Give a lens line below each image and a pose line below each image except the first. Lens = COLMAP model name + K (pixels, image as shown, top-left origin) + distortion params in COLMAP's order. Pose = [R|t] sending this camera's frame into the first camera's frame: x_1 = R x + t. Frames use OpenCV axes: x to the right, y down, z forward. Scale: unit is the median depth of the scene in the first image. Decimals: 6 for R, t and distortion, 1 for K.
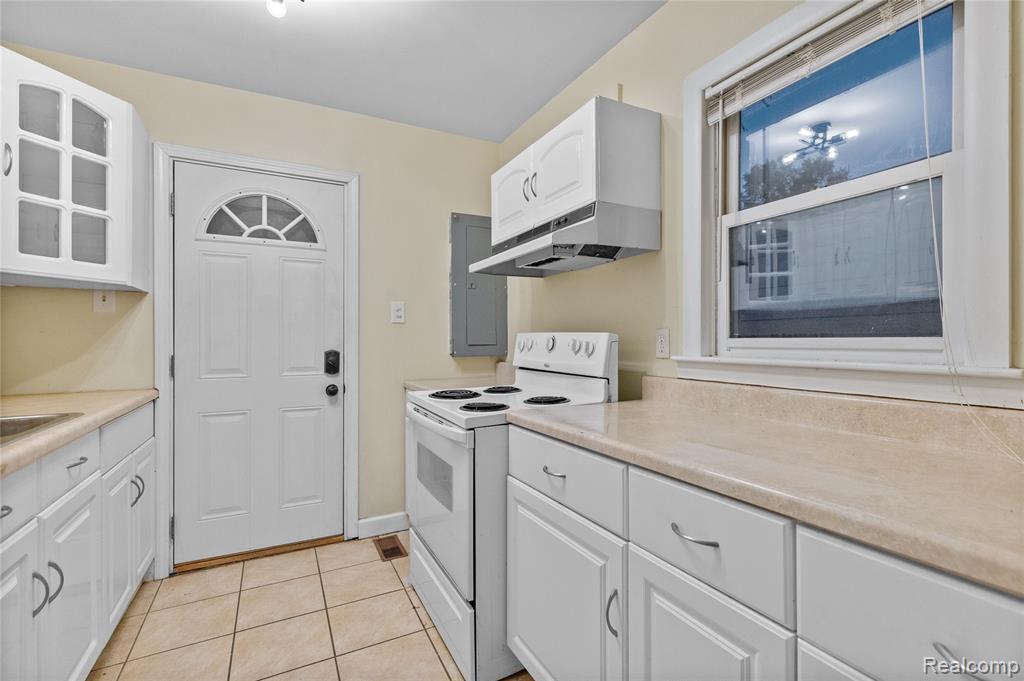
lens RADIAL K [[472.8, 0, 517.3], [0, 472.8, 336.7], [0, 0, 1]] dist [0.013206, 0.000303]
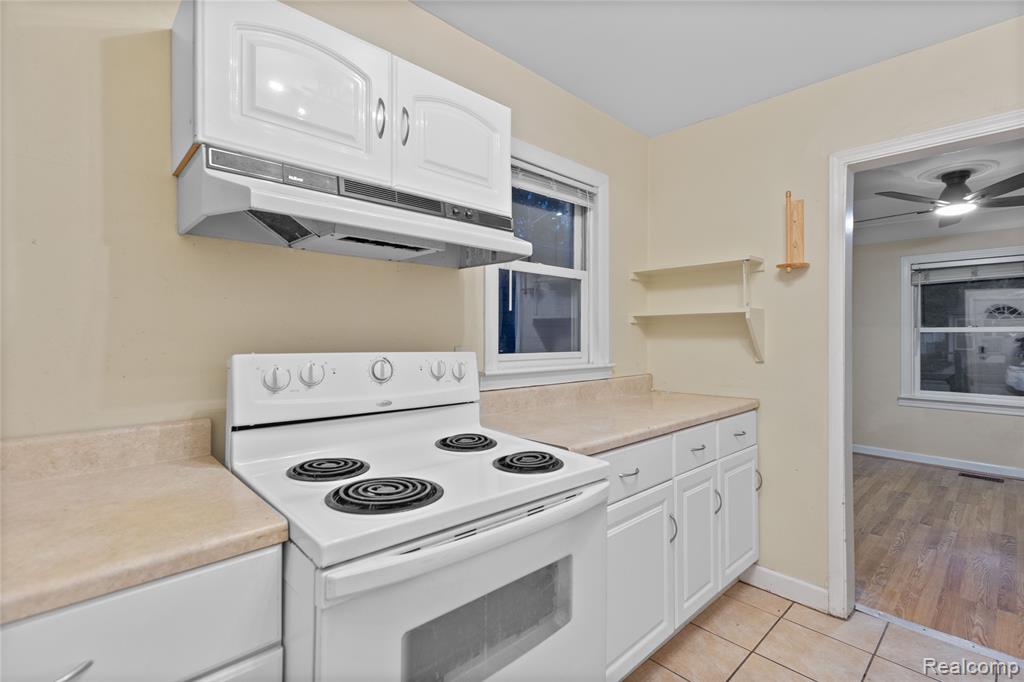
lens RADIAL K [[472.8, 0, 516.2], [0, 472.8, 341.9], [0, 0, 1]] dist [0.013206, 0.000303]
pose [[-0.278448, -0.008192, 0.960416, -0.952613], [-0.007661, 0.999951, 0.006308, -0.046538], [-0.960421, -0.005601, -0.278497, 1.559902]]
